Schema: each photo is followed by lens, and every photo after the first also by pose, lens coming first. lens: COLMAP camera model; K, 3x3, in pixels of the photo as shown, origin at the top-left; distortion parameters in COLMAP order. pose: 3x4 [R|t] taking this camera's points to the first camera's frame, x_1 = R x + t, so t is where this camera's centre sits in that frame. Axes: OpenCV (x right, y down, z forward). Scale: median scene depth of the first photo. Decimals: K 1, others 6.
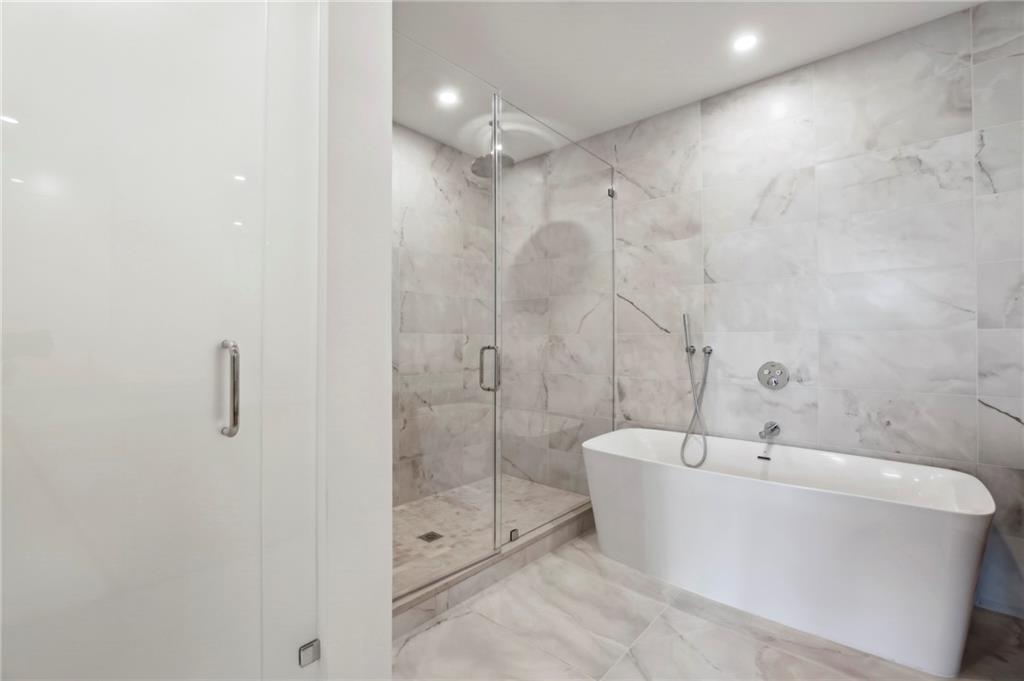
lens RADIAL K [[443.7, 0, 511.0], [0, 443.7, 336.4], [0, 0, 1]] dist [-0.044934, 0.015743]
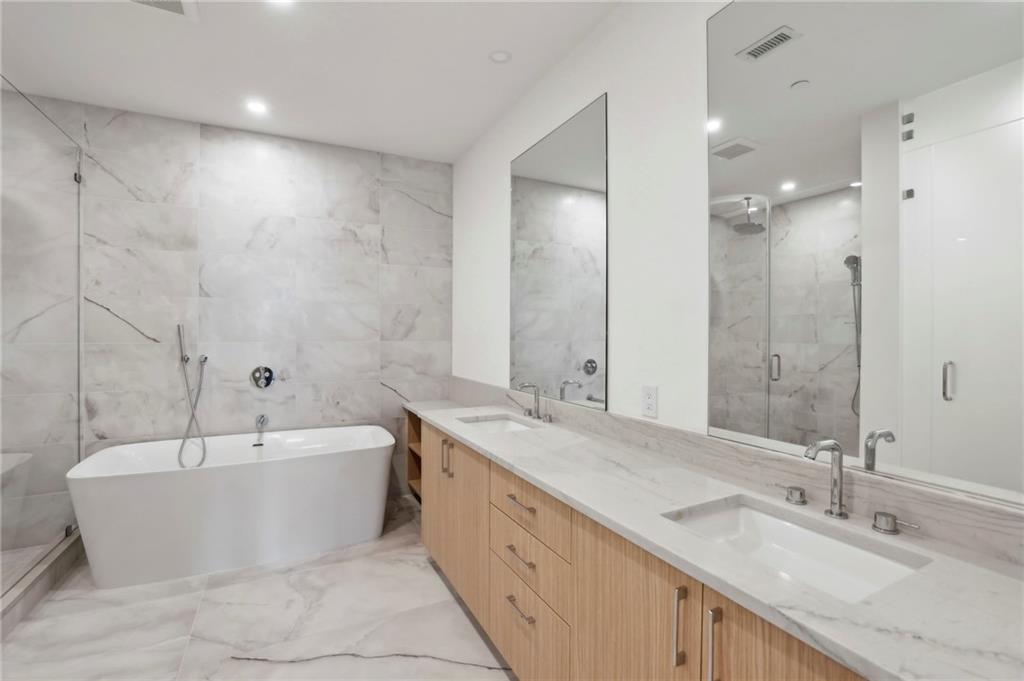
lens RADIAL K [[452.8, 0, 507.3], [0, 452.8, 336.9], [0, 0, 1]] dist [-0.047771, 0.017710]
pose [[0.369667, -0.007228, 0.929136, -0.301007], [-0.013517, 0.999822, 0.013156, -0.048187], [-0.929066, -0.017422, 0.369503, -0.104423]]
